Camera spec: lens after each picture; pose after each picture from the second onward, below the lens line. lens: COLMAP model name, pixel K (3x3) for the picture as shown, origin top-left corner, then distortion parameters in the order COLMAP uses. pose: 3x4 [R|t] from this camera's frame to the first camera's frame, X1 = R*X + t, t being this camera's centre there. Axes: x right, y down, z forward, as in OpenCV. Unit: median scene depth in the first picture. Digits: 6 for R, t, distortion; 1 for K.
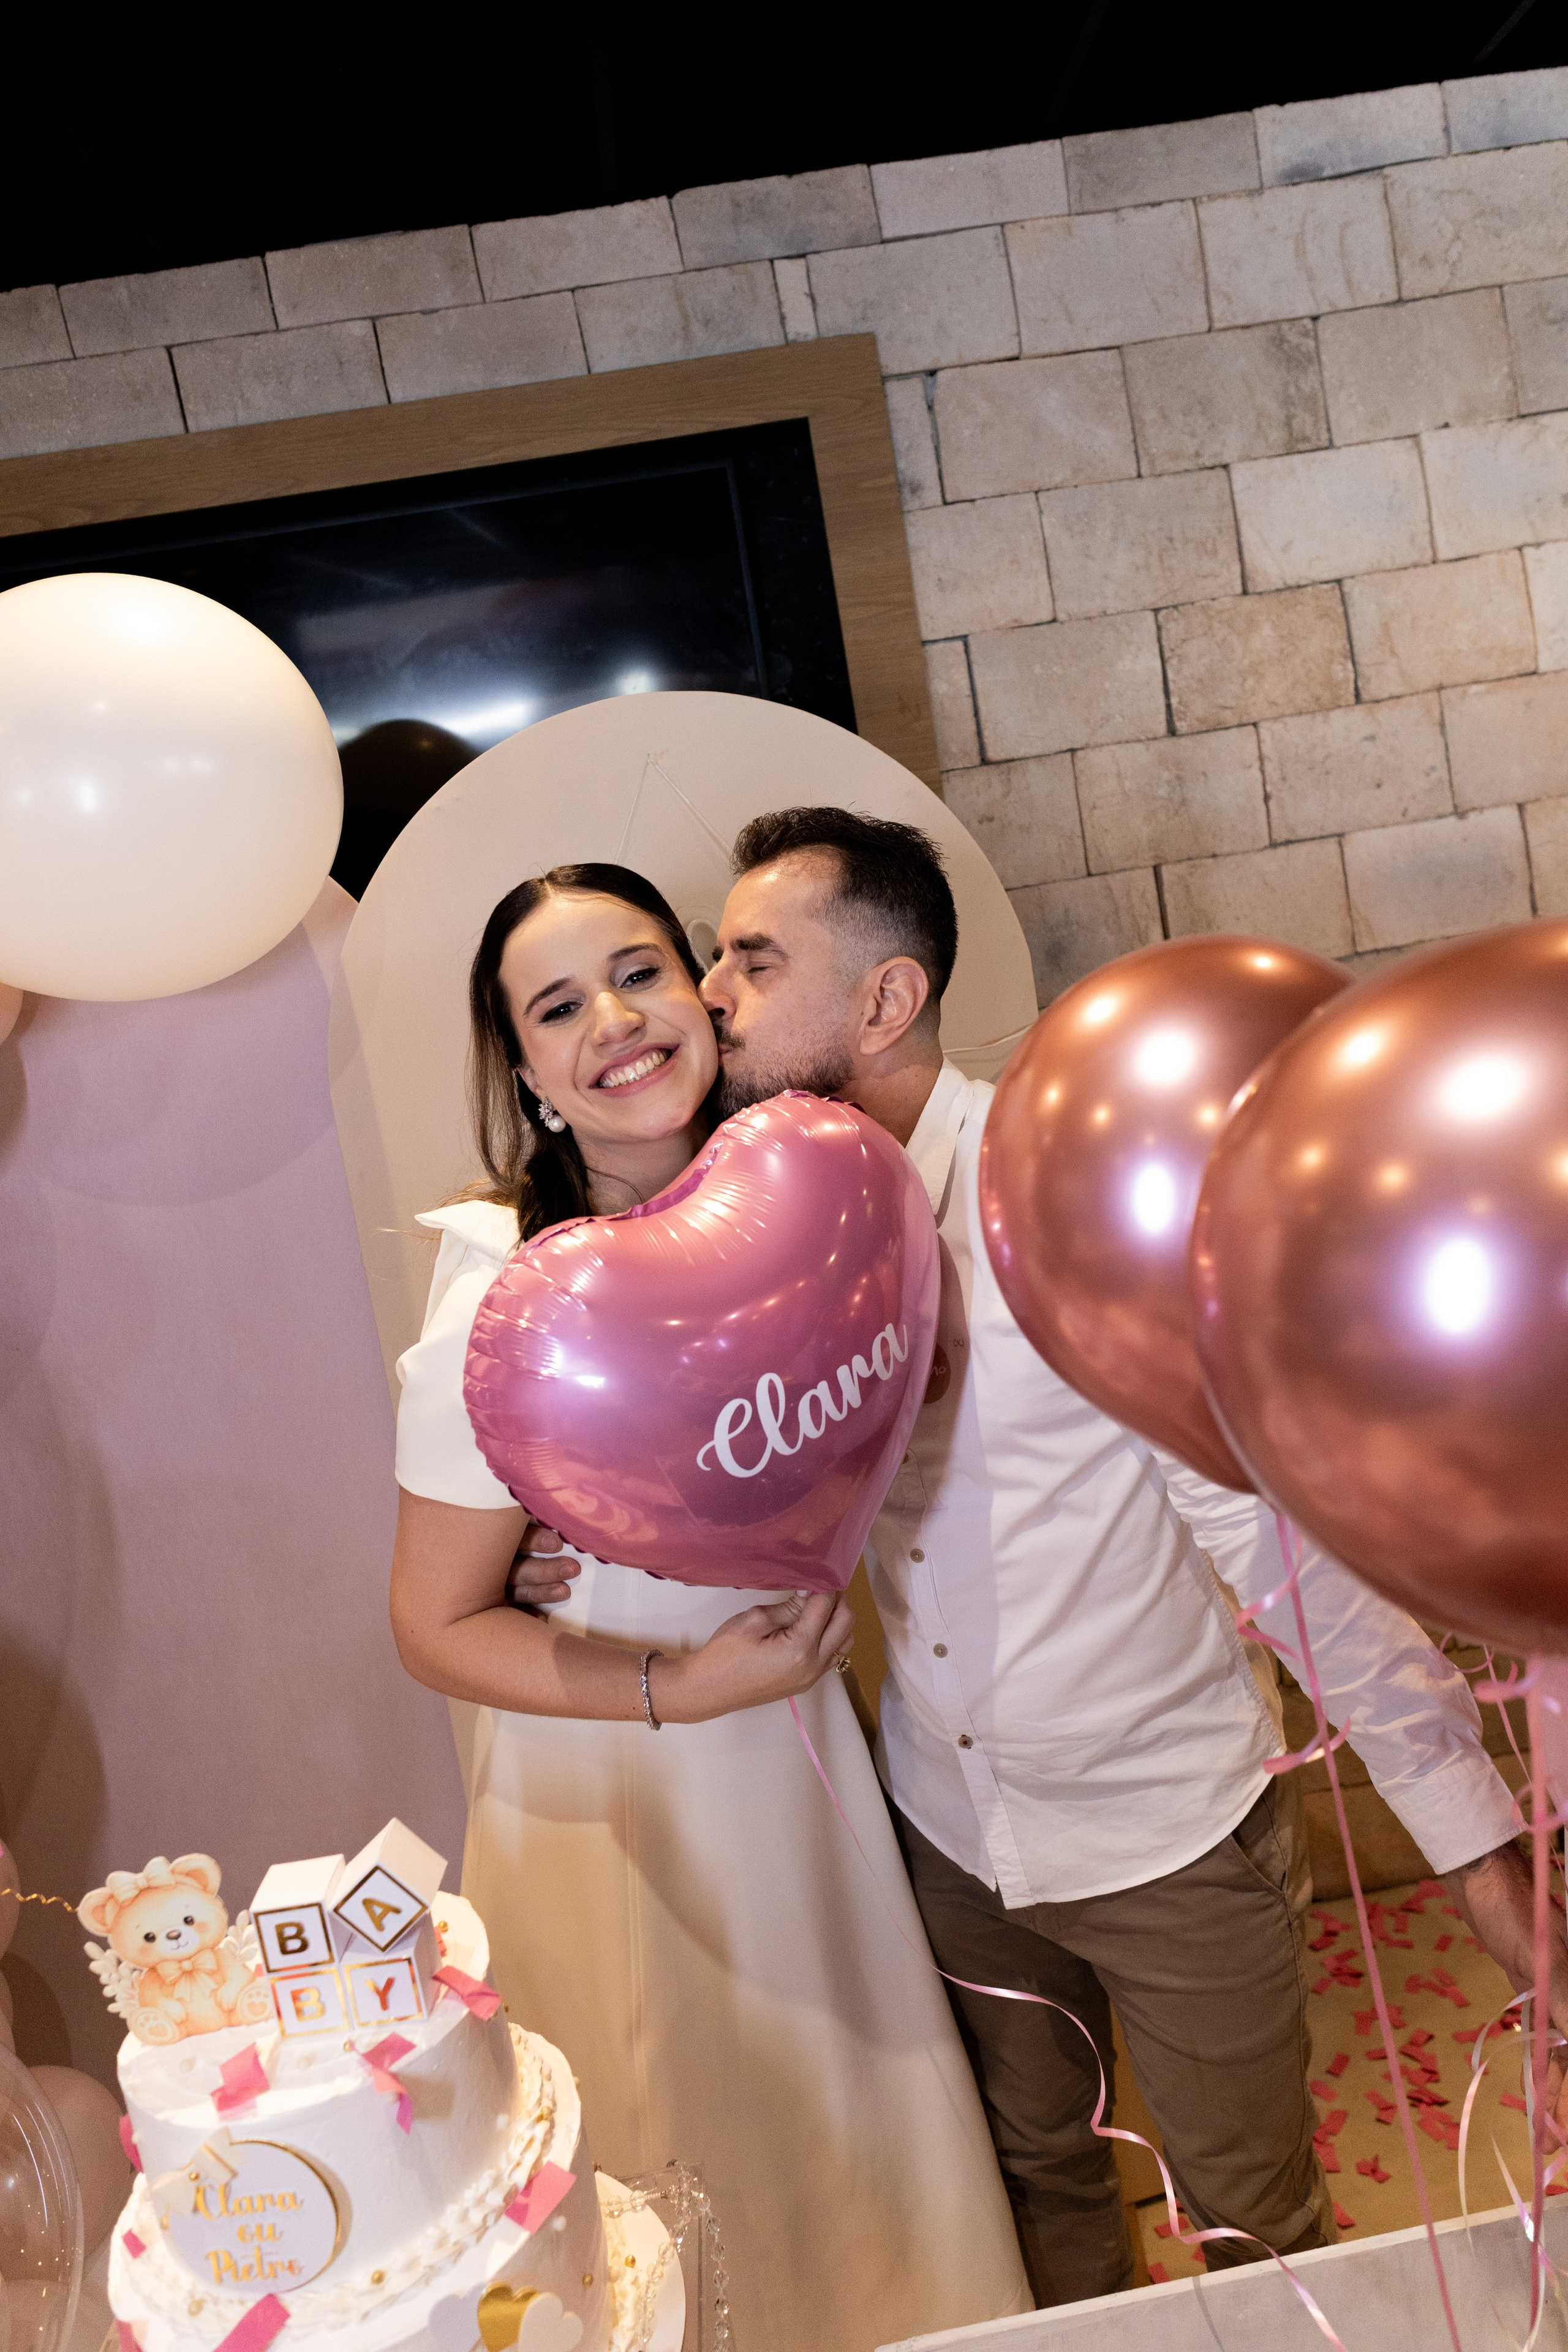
lens RADIAL K [[1601.9, 0, 803.7], [0, 1601.9, 1188.6], [0, 0, 1]] dist [0.014294, -0.017334]
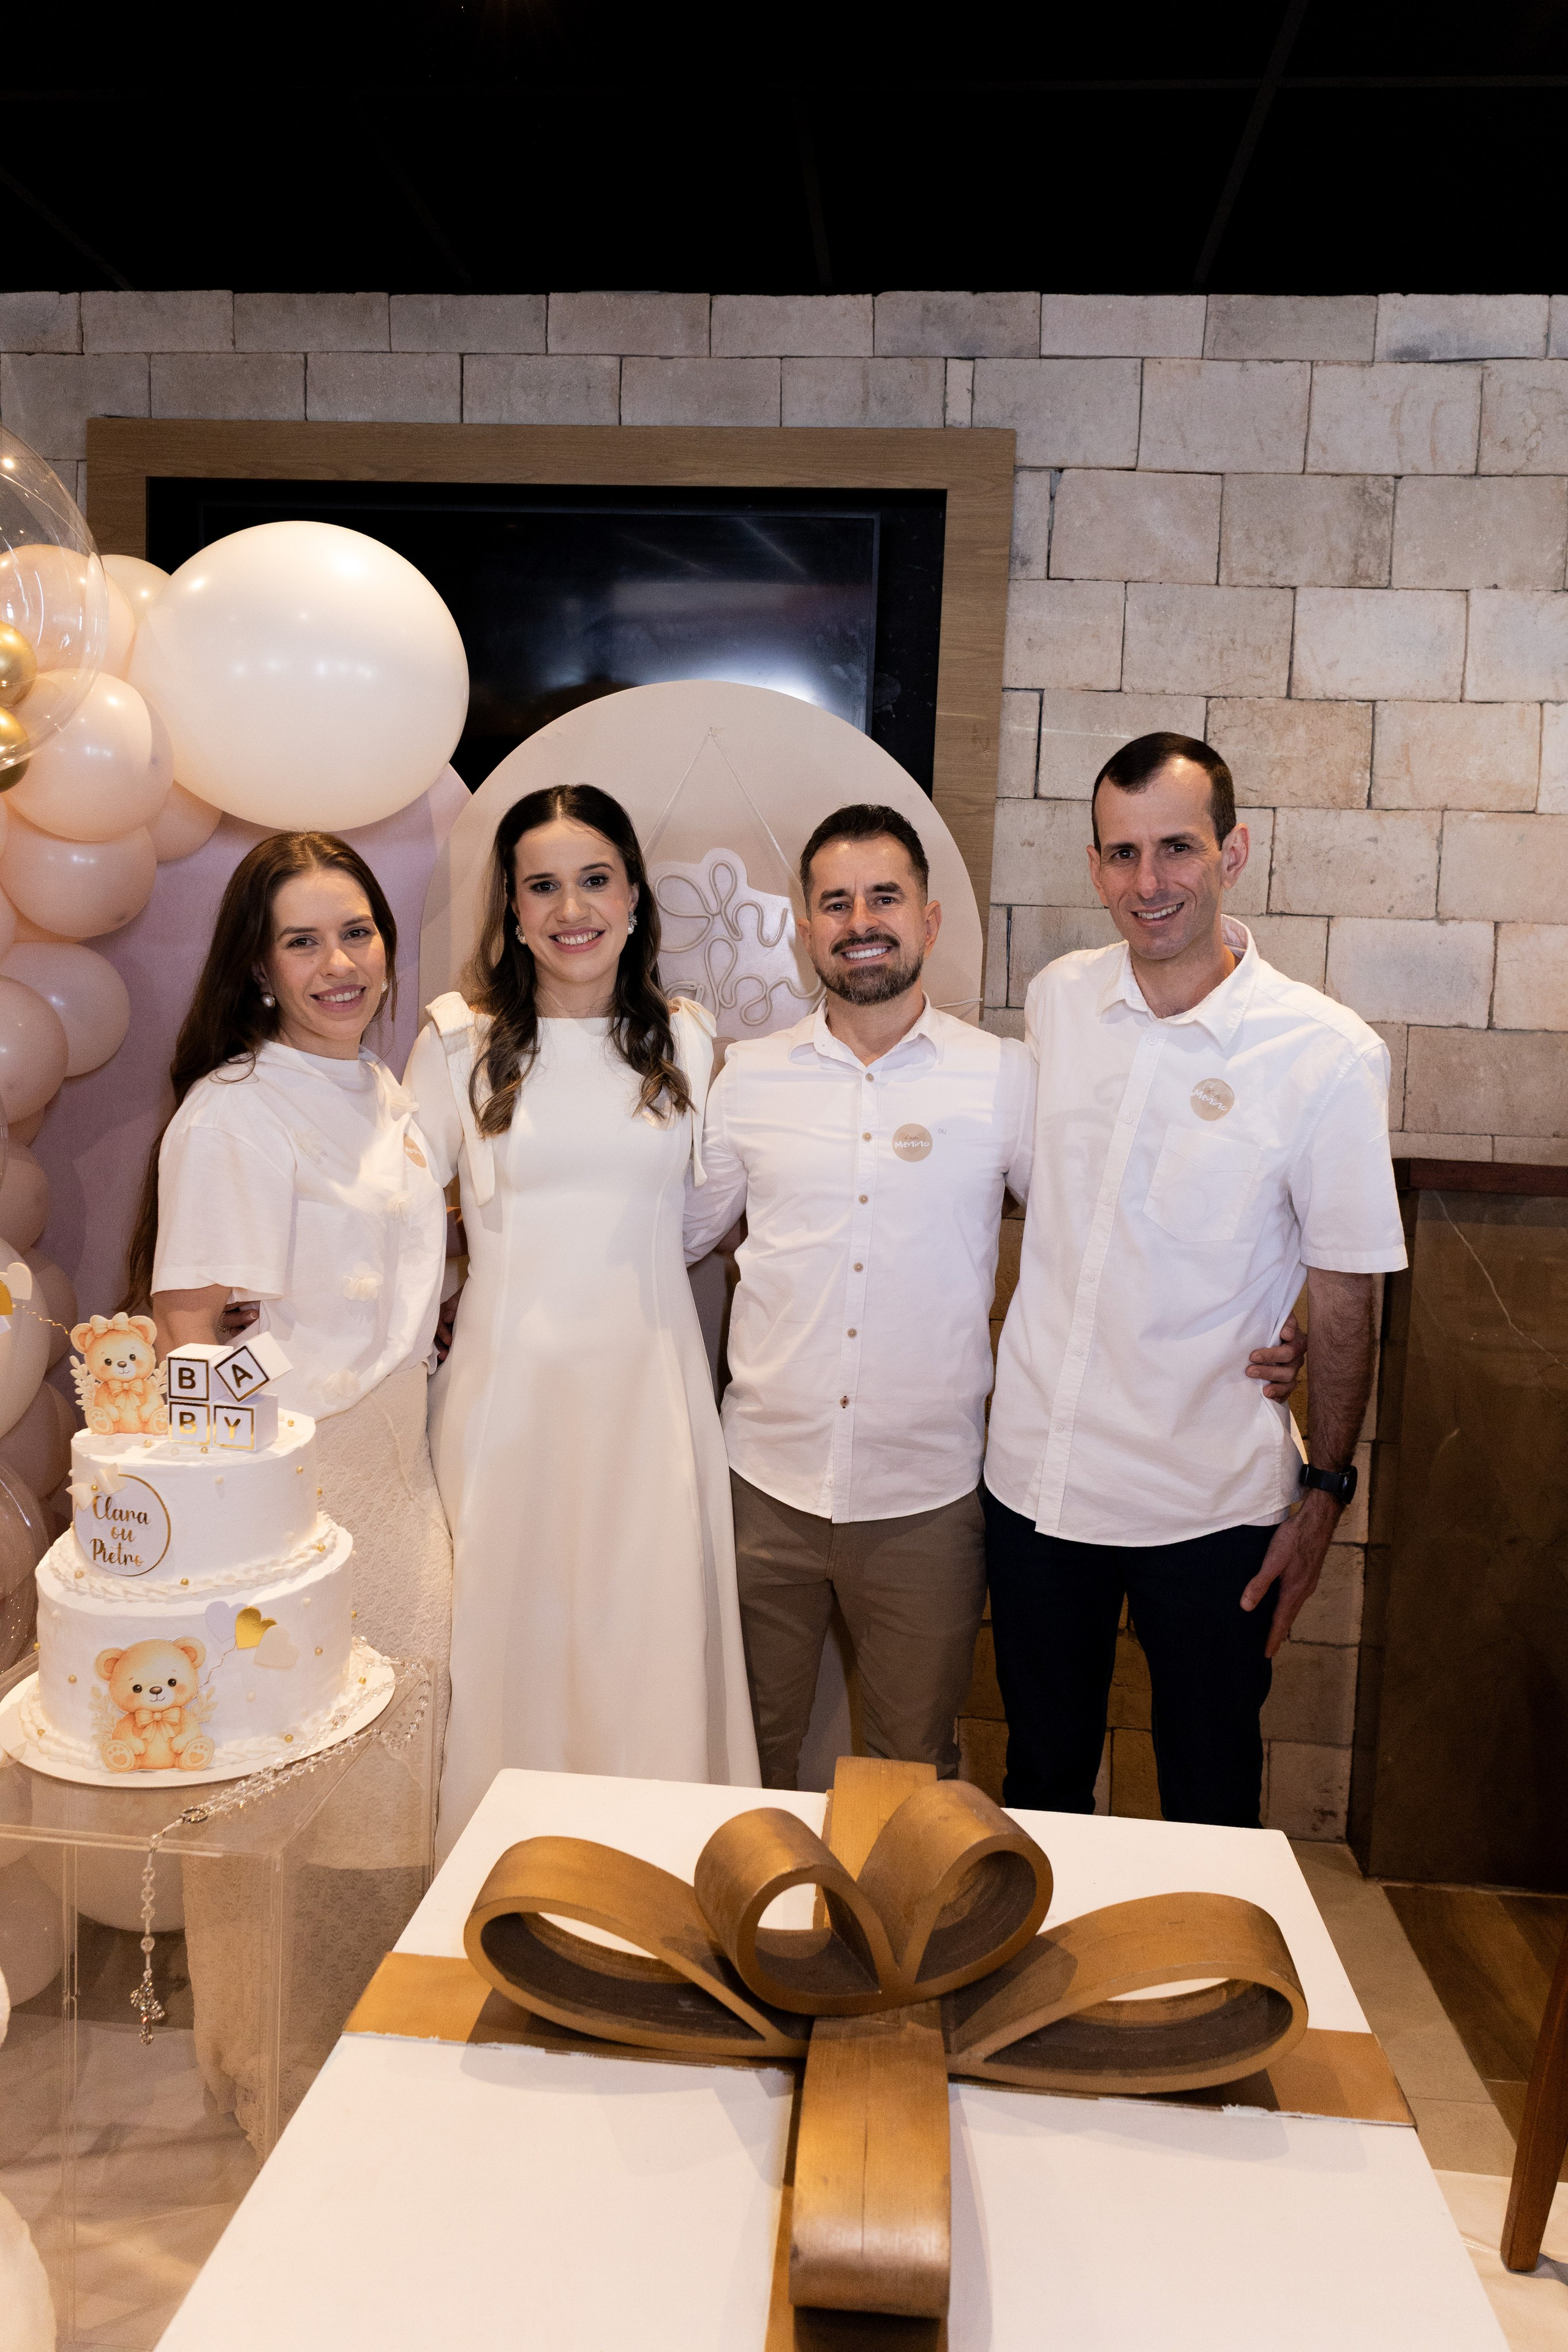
lens RADIAL K [[1596.8, 0, 797.2], [0, 1596.8, 1191.3], [0, 0, 1]] dist [0.006760, -0.010174]
pose [[0.966147, 0.220984, -0.133135, 0.168111], [-0.222132, 0.974996, 0.006356, 0.052126], [0.131211, 0.023433, 0.991077, -0.193567]]
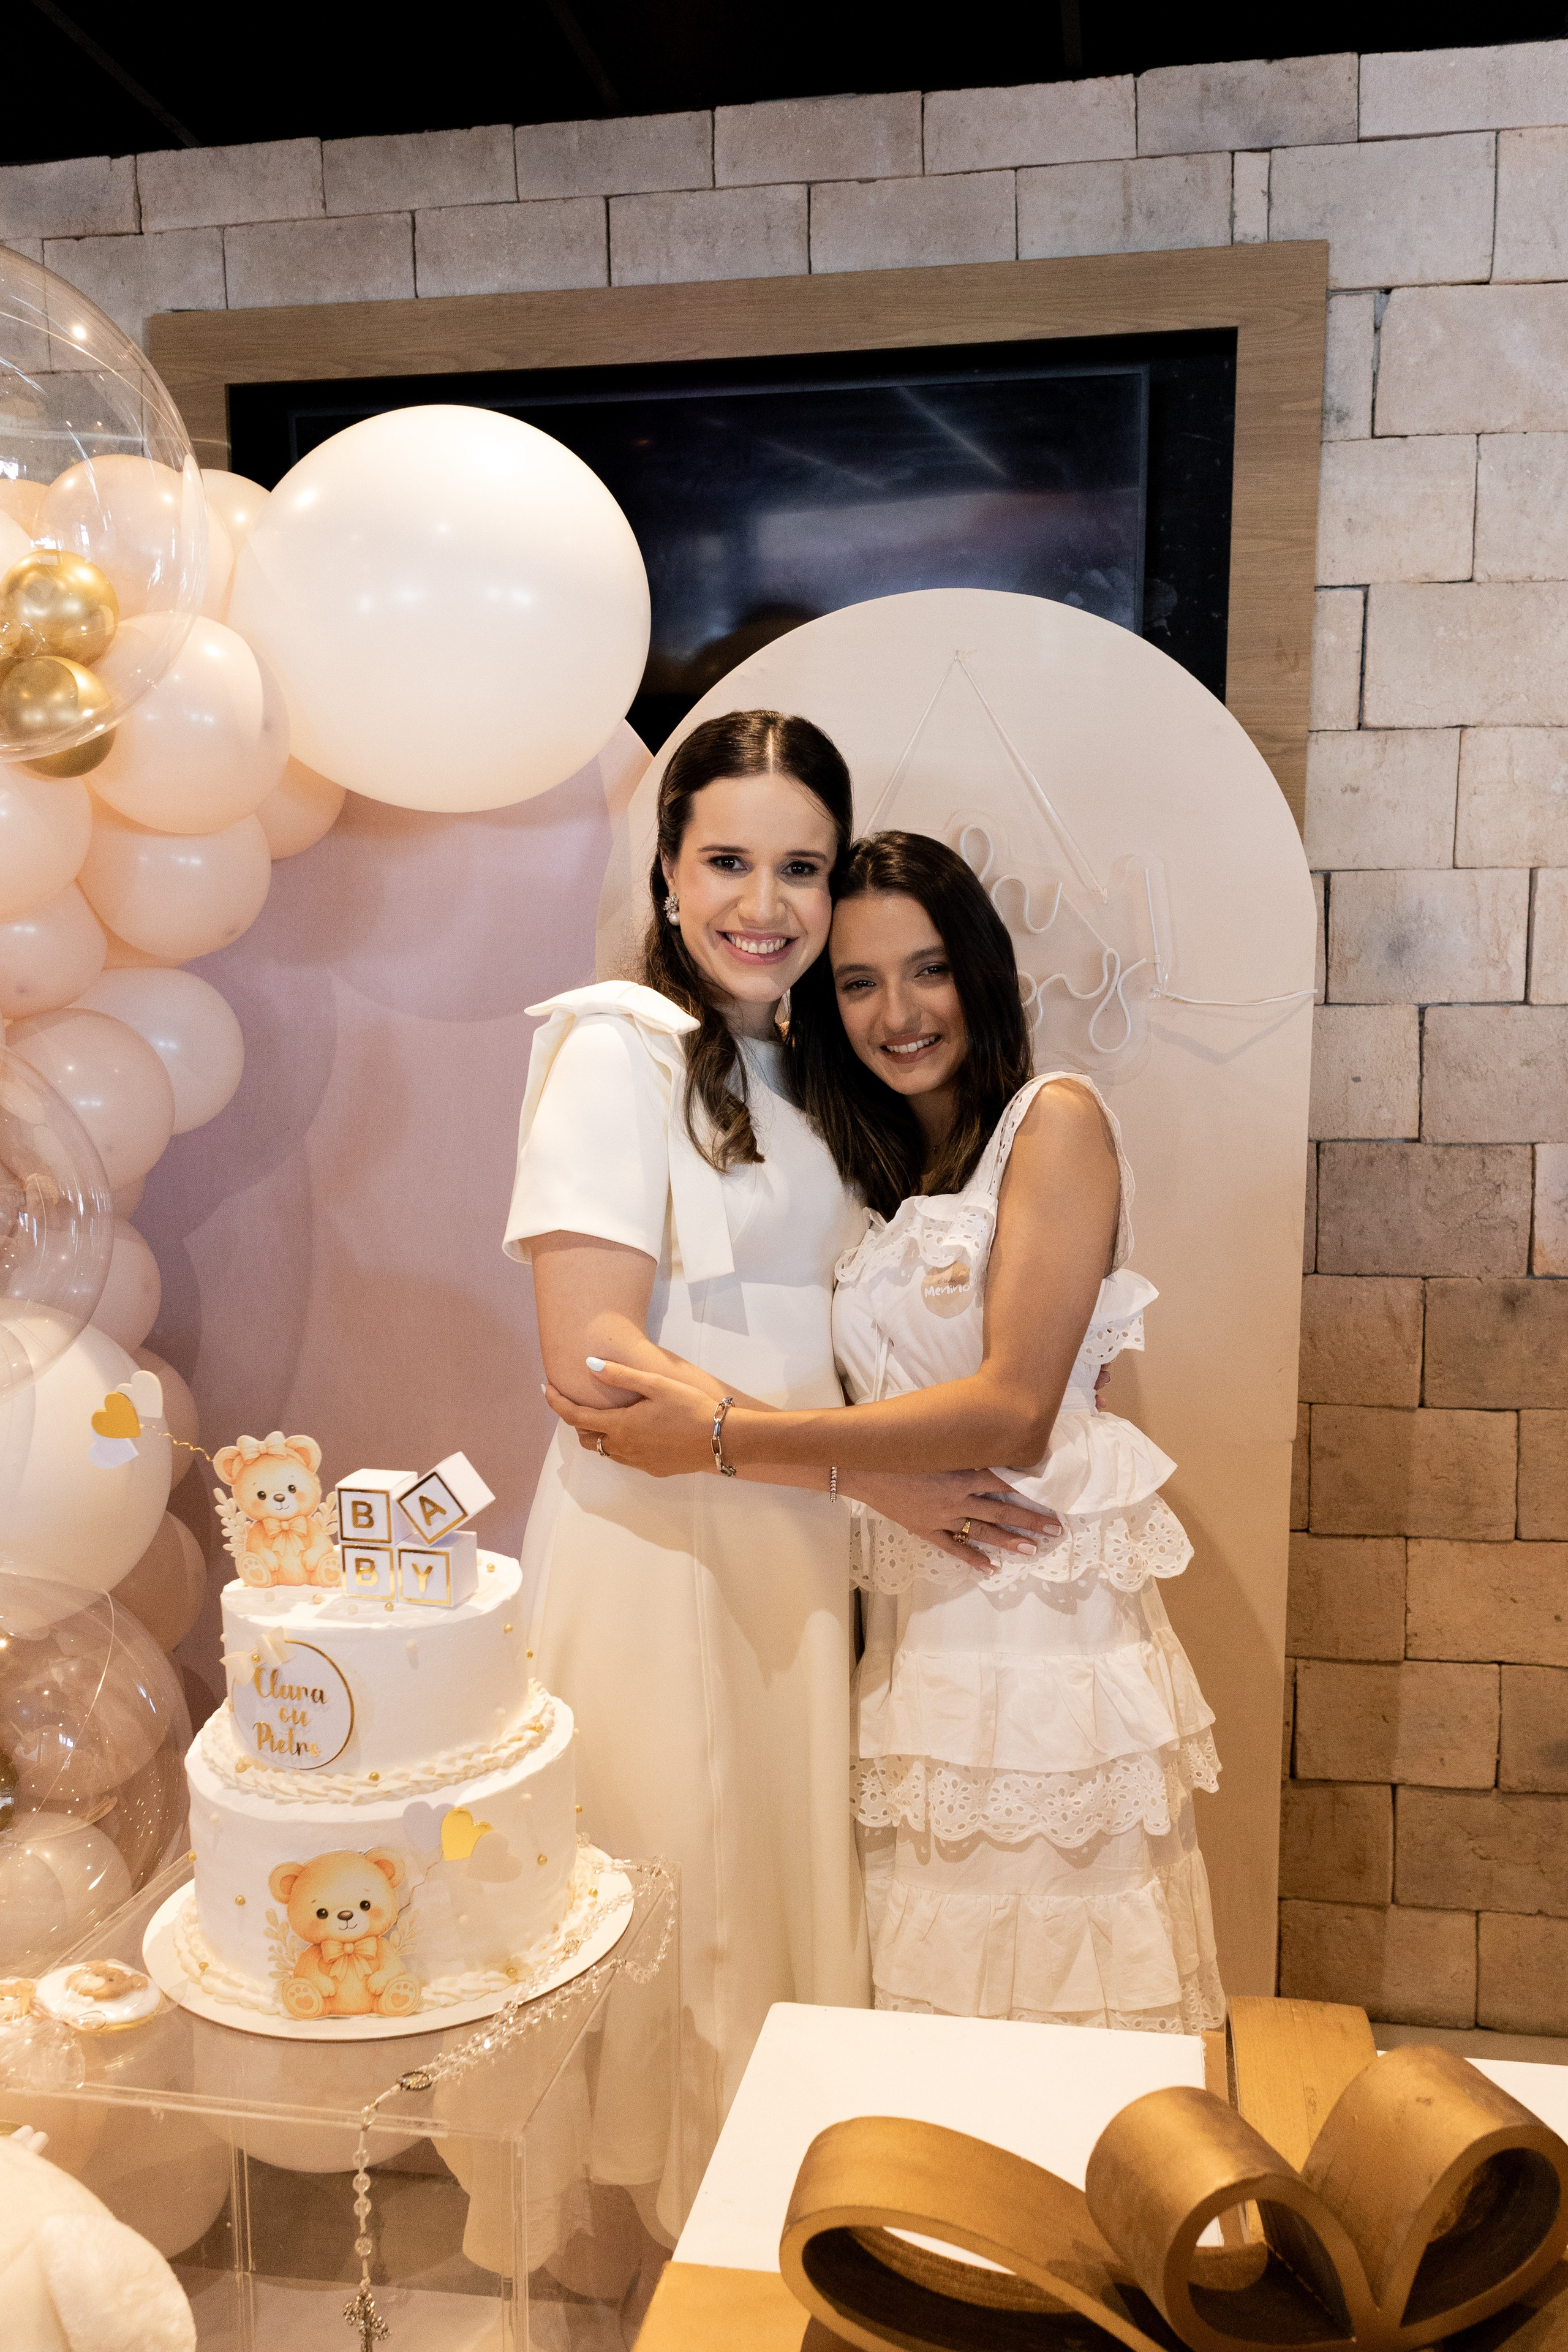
lens RADIAL K [[1879.6, 0, 831.1], [0, 1879.6, 1343.1], [0, 0, 1]] dist [0.003421, -0.007178]
pose [[0.958798, 0.200599, -0.201163, 0.112040], [-0.189797, 0.979193, 0.071825, 0.061528], [0.211385, -0.030685, 0.976921, -0.129894]]
